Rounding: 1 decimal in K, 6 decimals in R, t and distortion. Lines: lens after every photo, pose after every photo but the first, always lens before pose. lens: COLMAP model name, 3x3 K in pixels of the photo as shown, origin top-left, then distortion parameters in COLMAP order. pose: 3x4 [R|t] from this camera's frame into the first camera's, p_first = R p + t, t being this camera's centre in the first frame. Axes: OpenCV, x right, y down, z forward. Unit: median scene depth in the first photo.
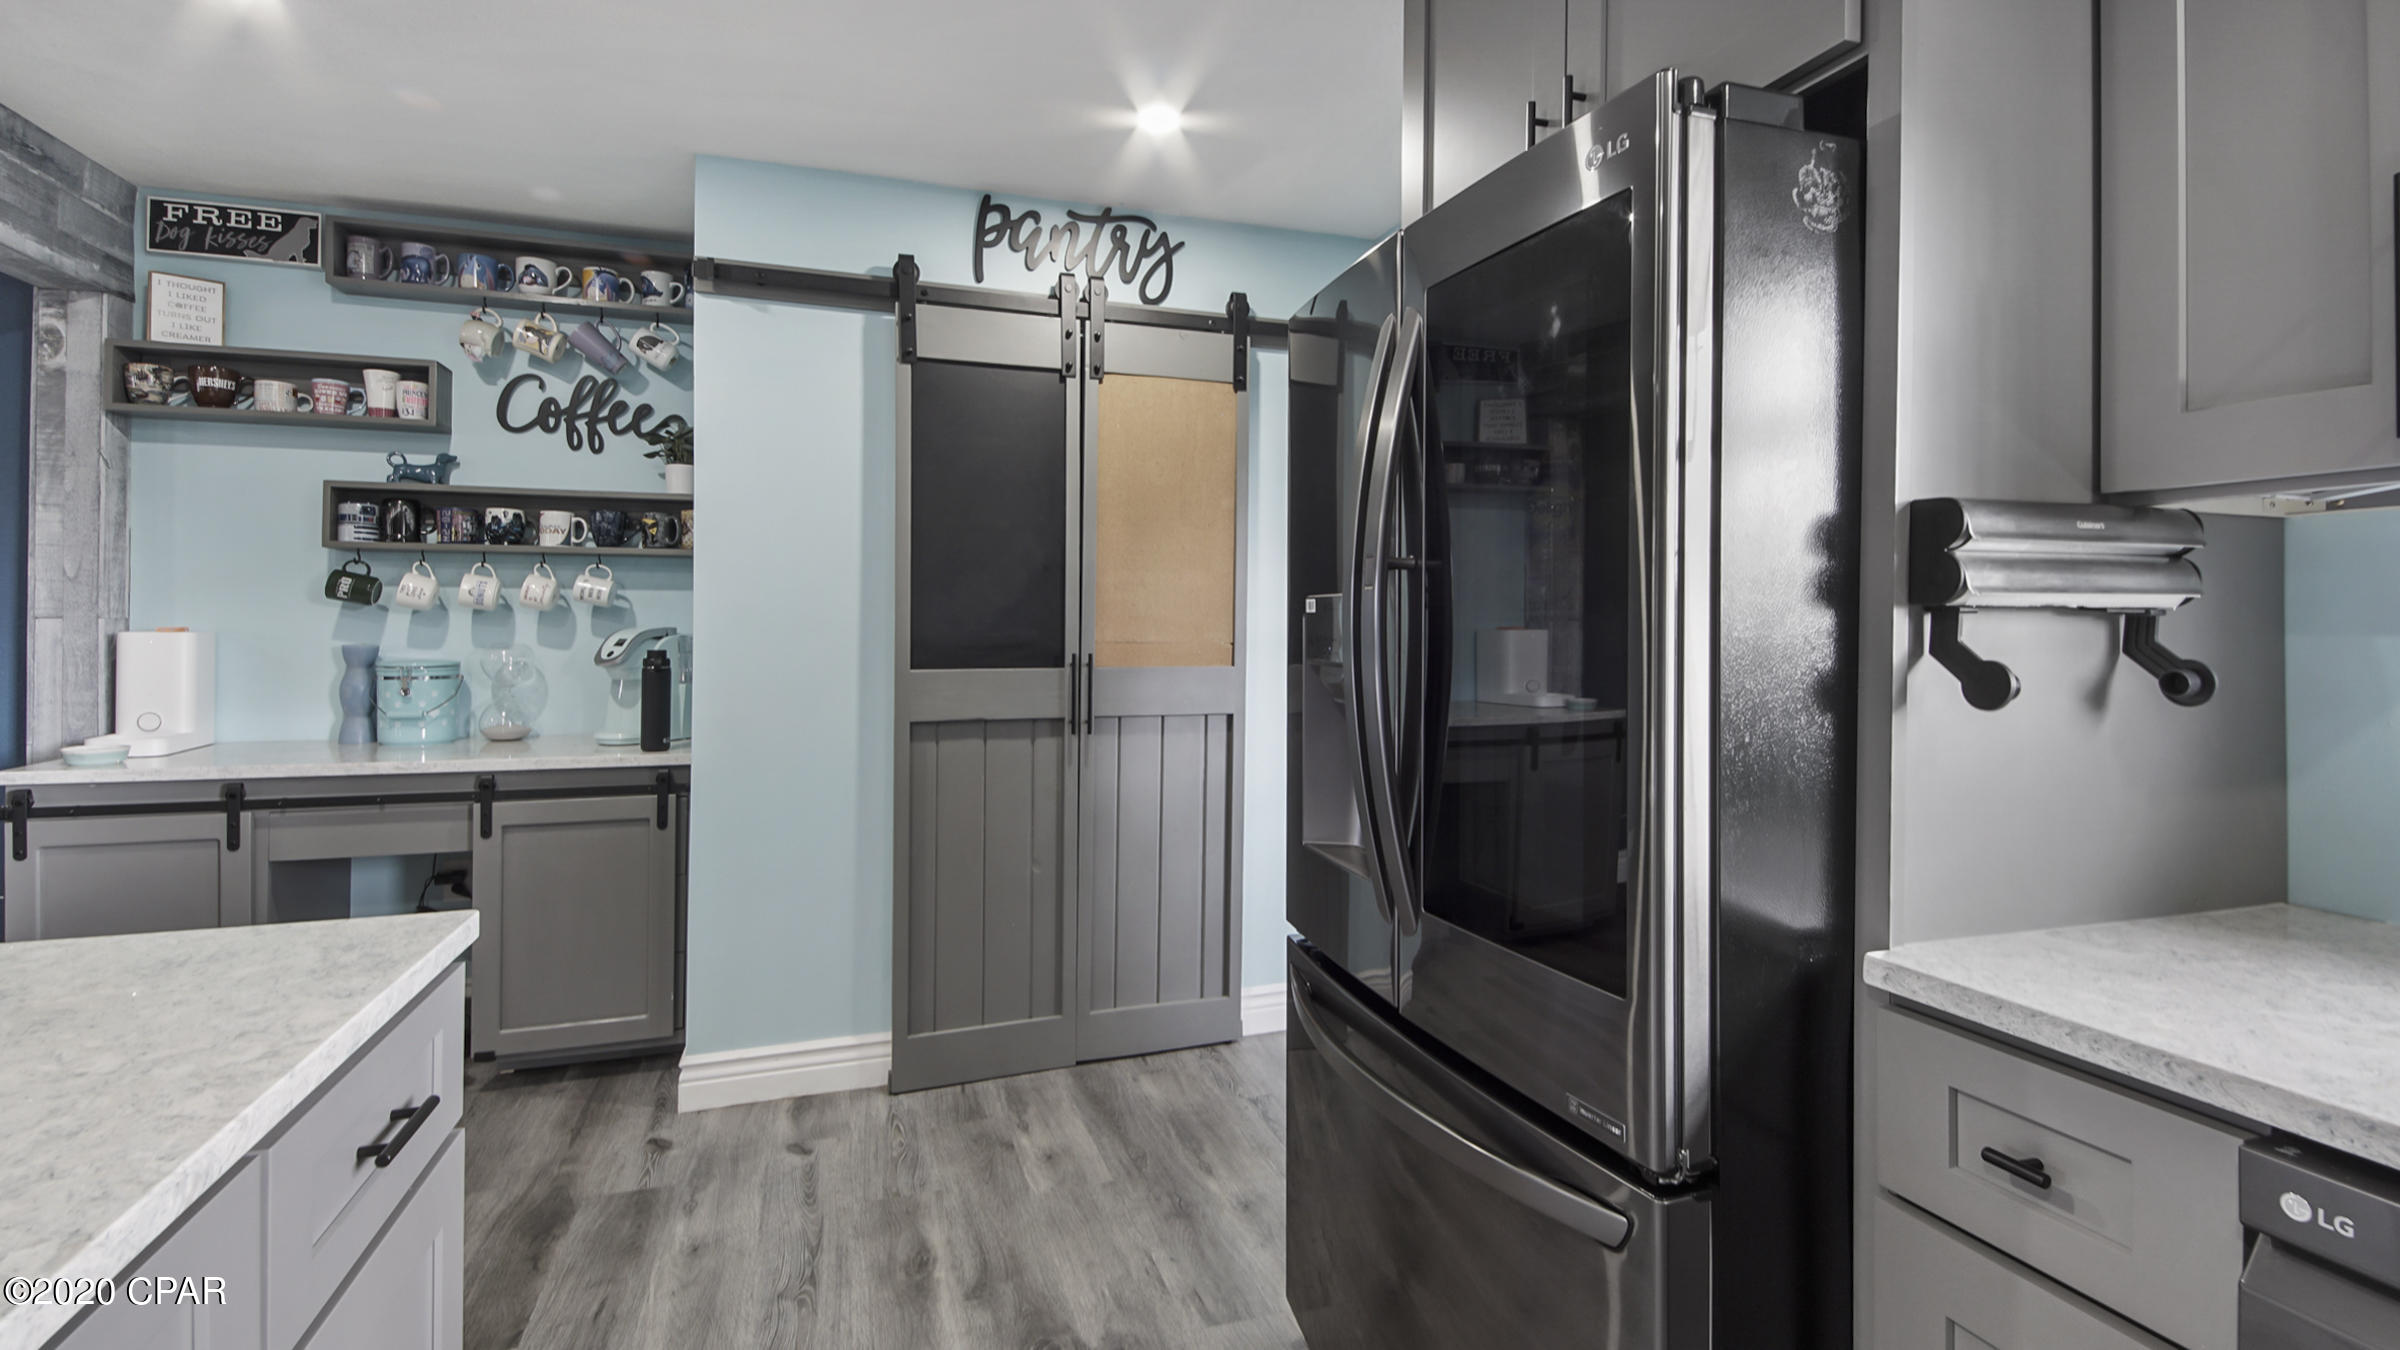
lens RADIAL K [[1086.0, 0, 1213.6], [0, 1086.0, 630.1], [0, 0, 1]] dist [0.000538, -0.000308]
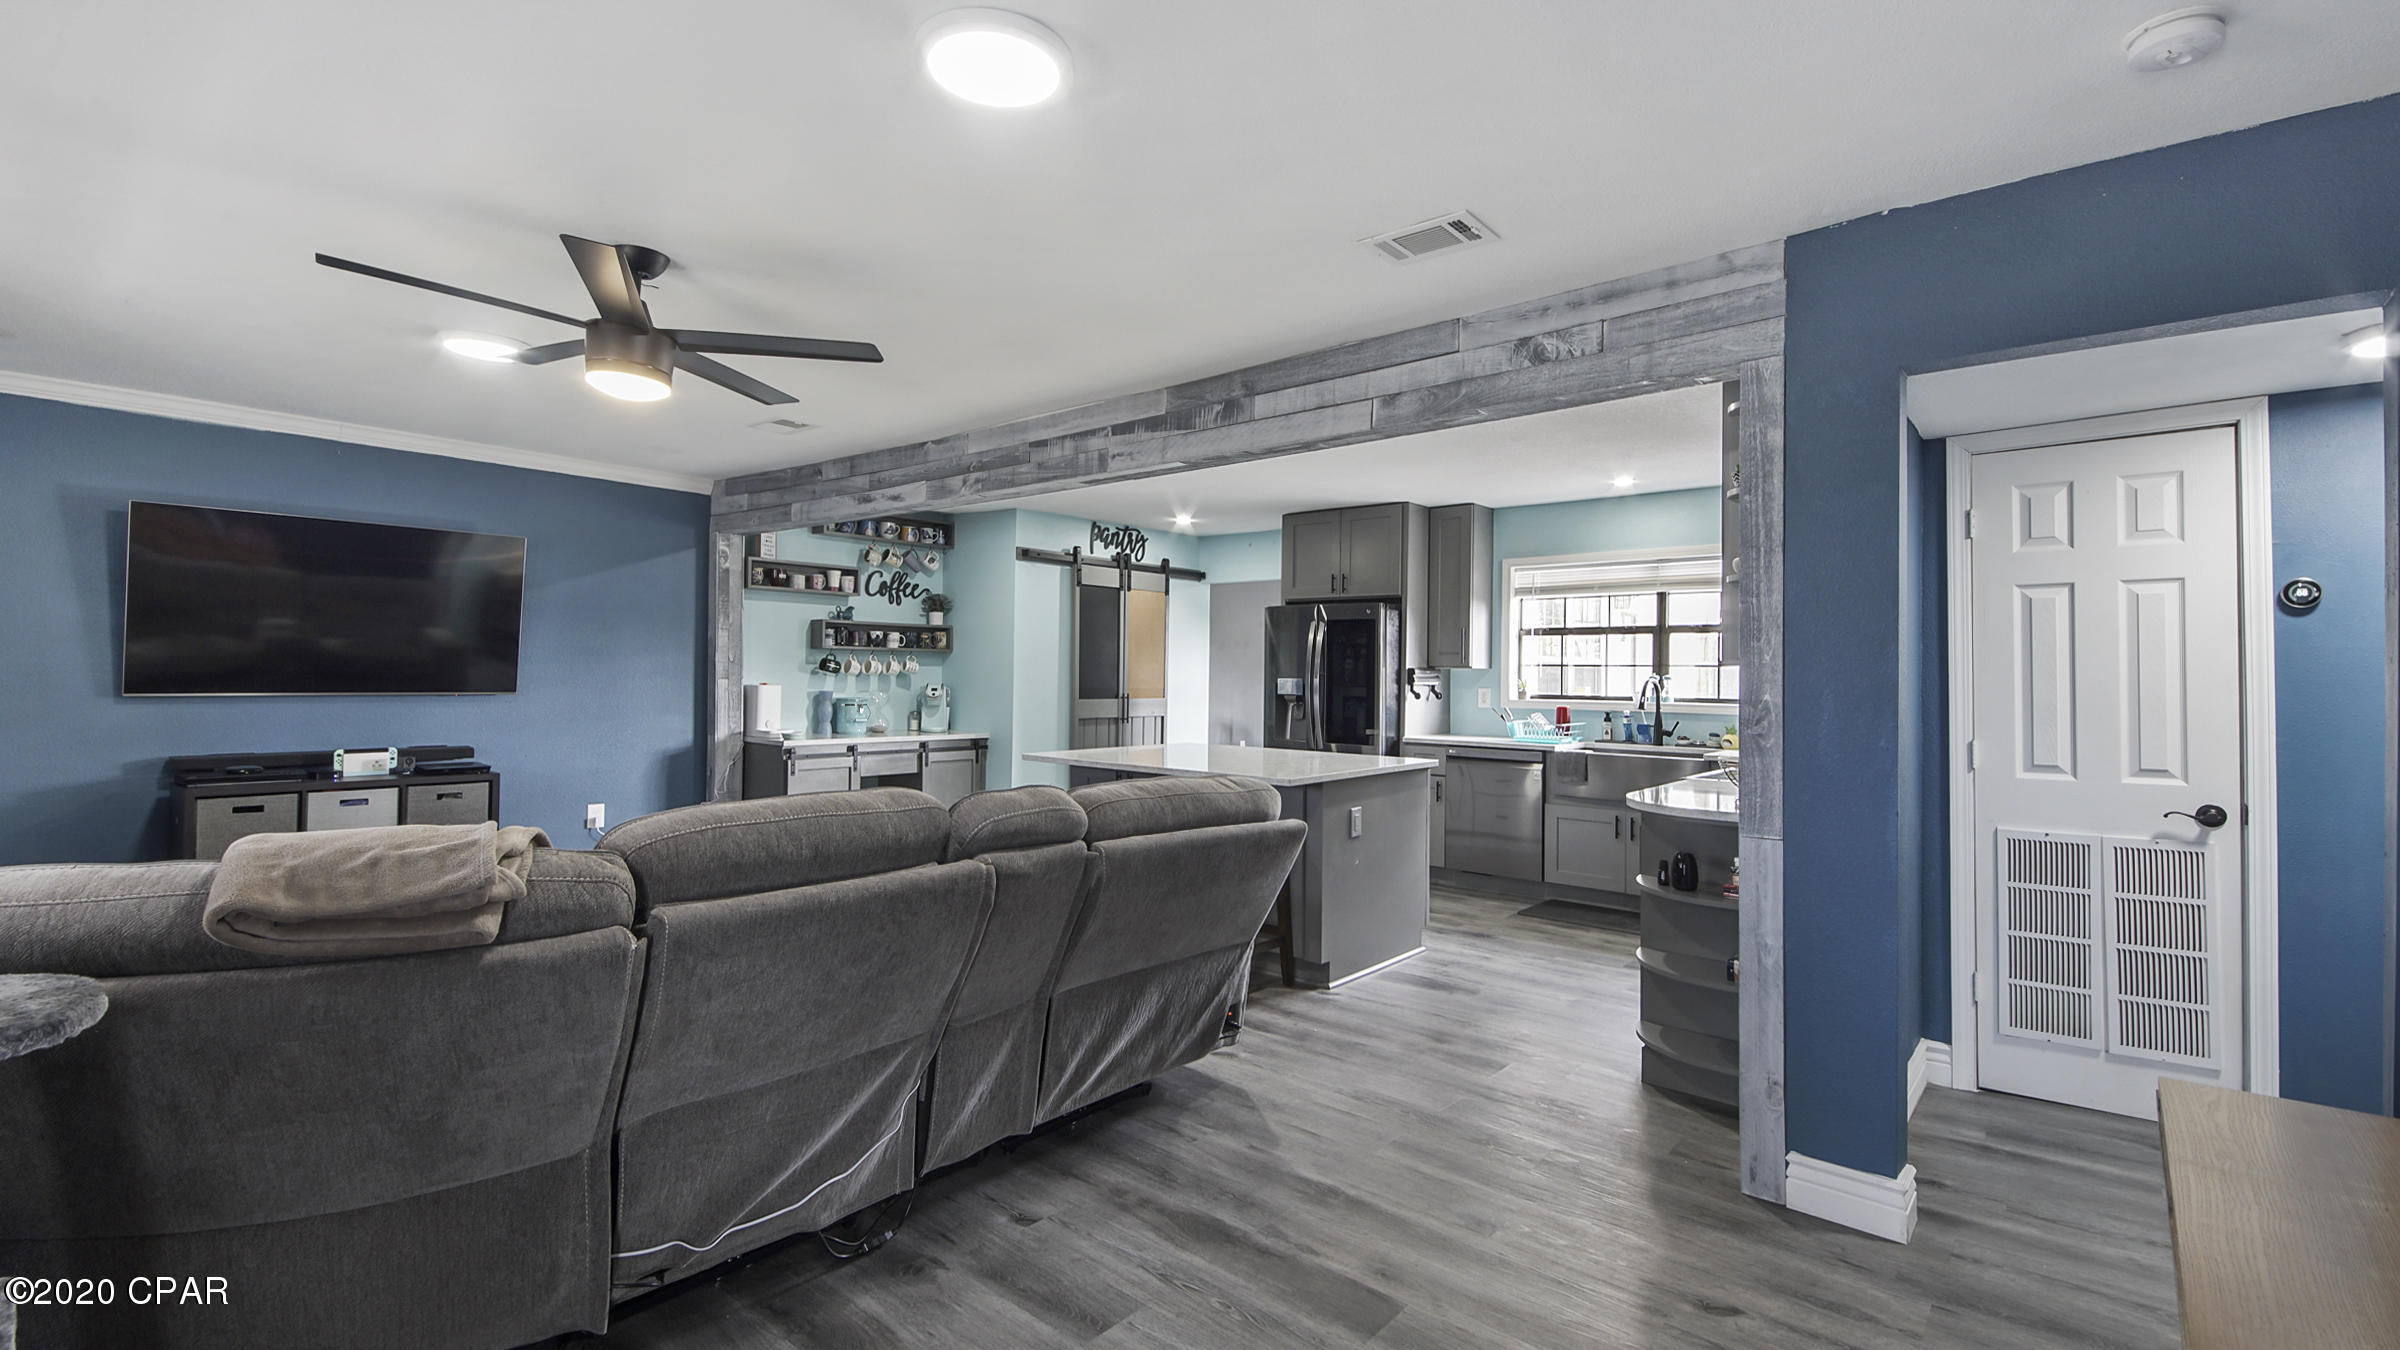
lens RADIAL K [[1066.7, 0, 1194.7], [0, 1066.7, 641.2], [0, 0, 1]] dist [0.000745, -0.000164]
pose [[0.867793, 0.020793, 0.496490, -1.225657], [-0.004910, 0.999434, -0.033275, -0.019953], [-0.496901, 0.026438, 0.867404, -1.319471]]
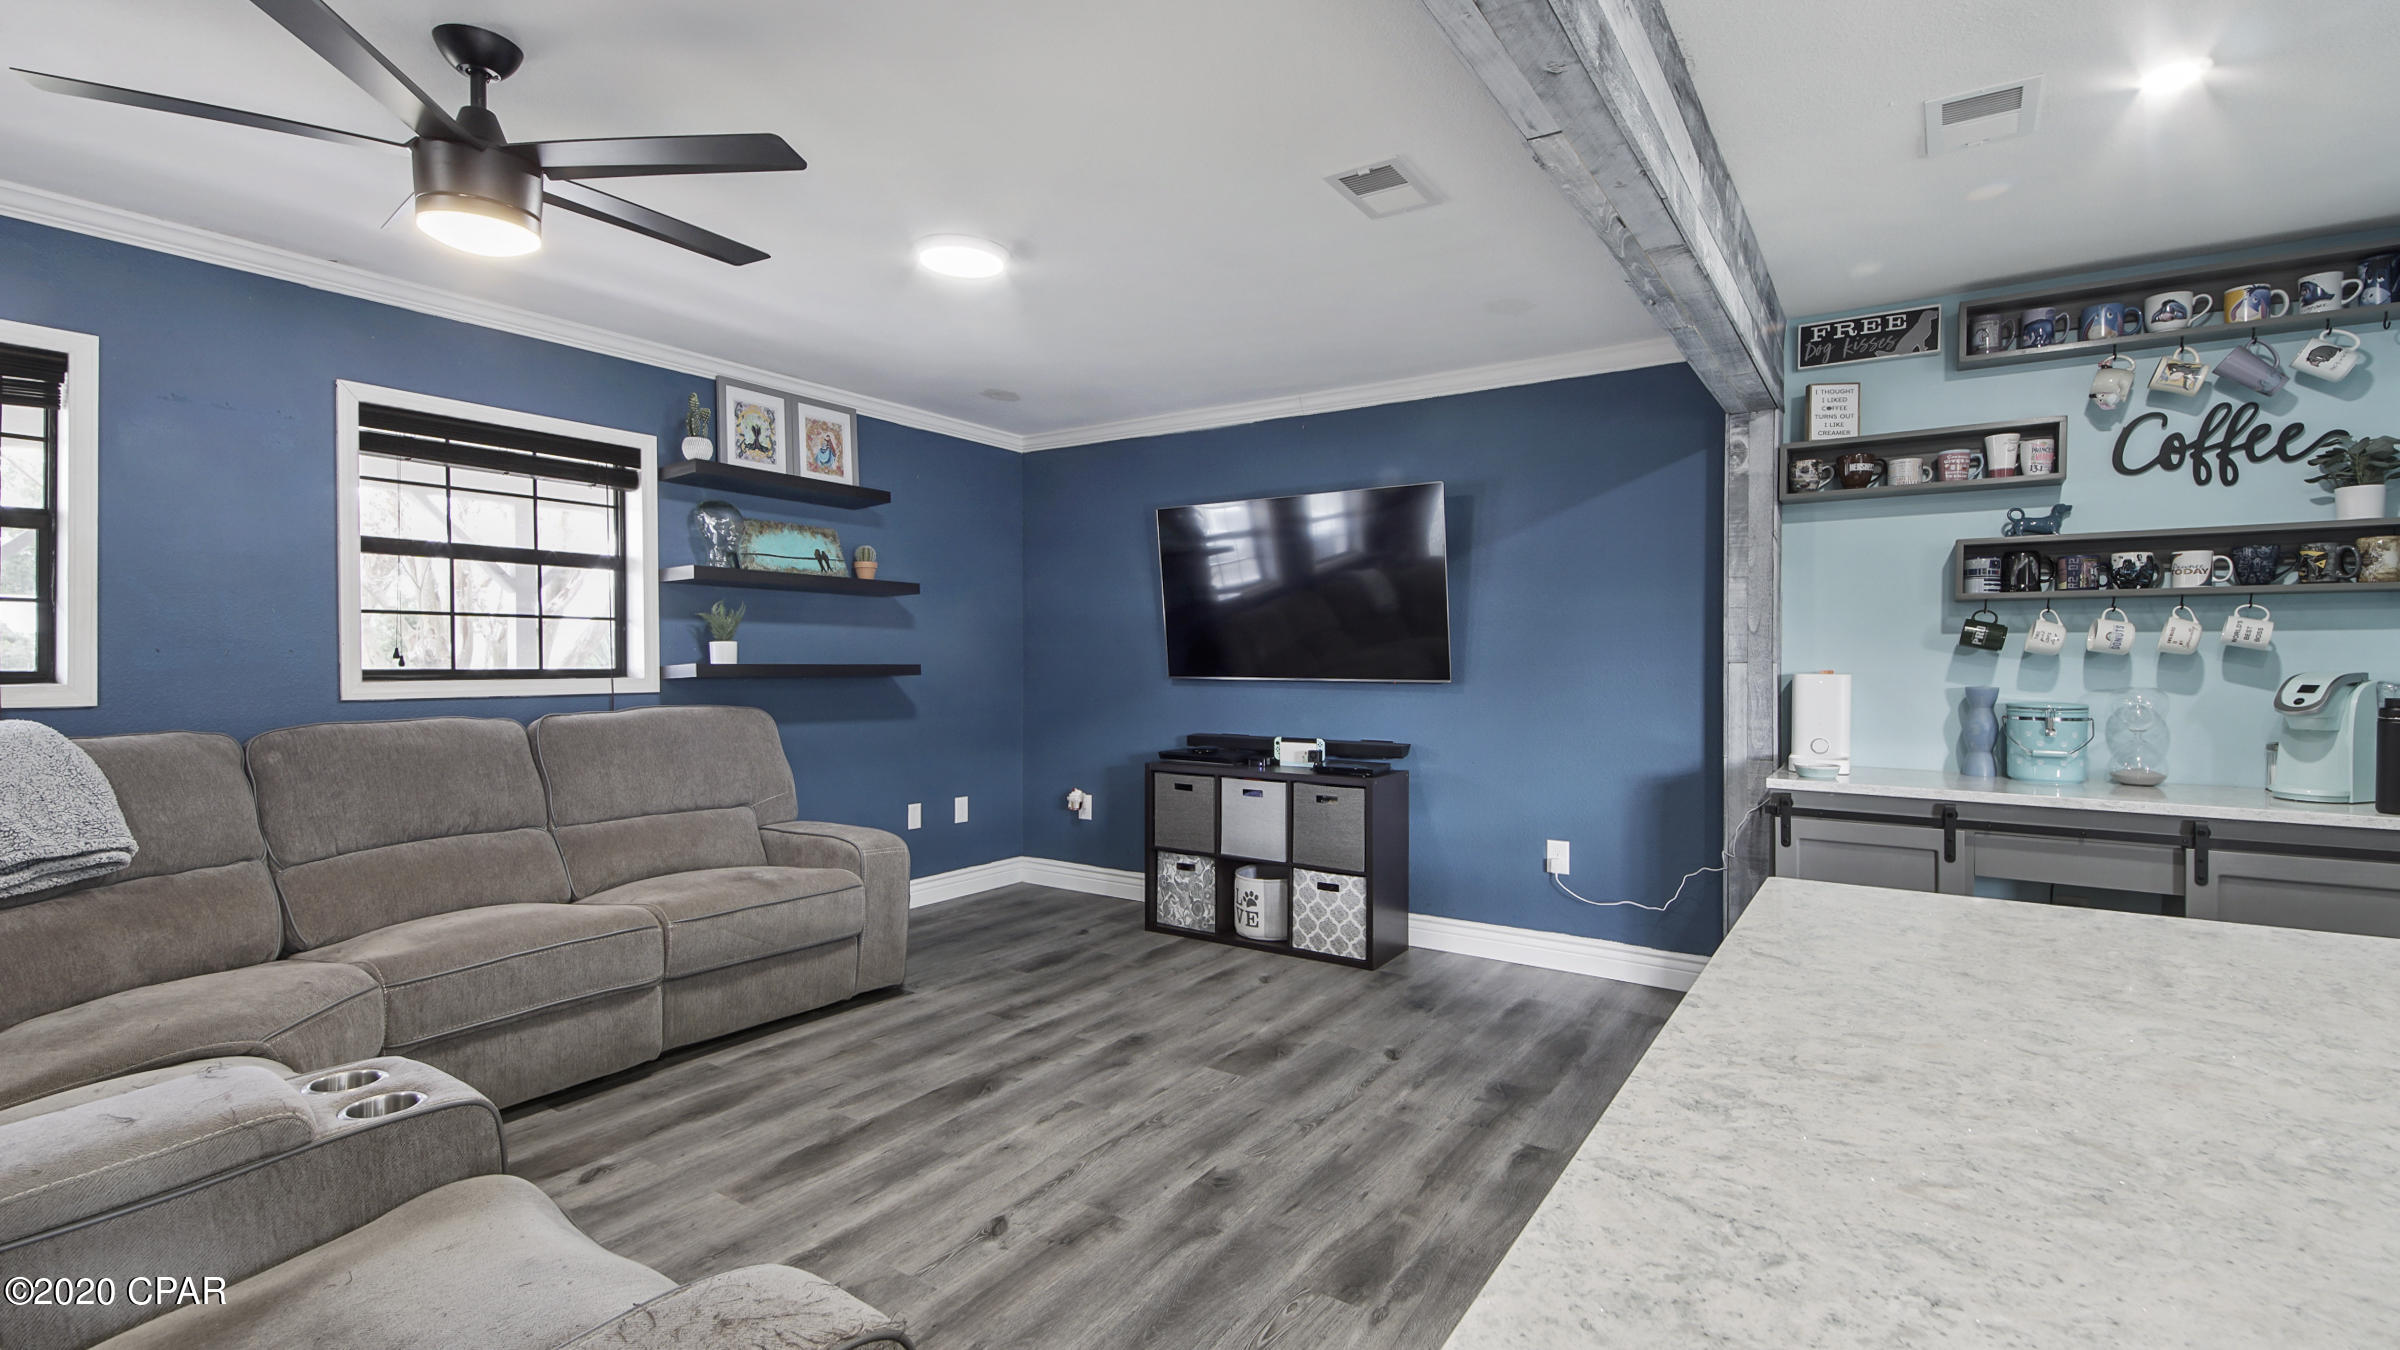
lens RADIAL K [[1088.8, 0, 1200.0], [0, 1088.8, 675.0], [0, 0, 1]] dist [0.000241, -0.000159]
pose [[0.589752, 0.009352, -0.807531, -0.360865], [-0.001432, 0.999943, 0.010534, -0.008794], [0.807583, -0.005056, 0.589732, -0.291445]]
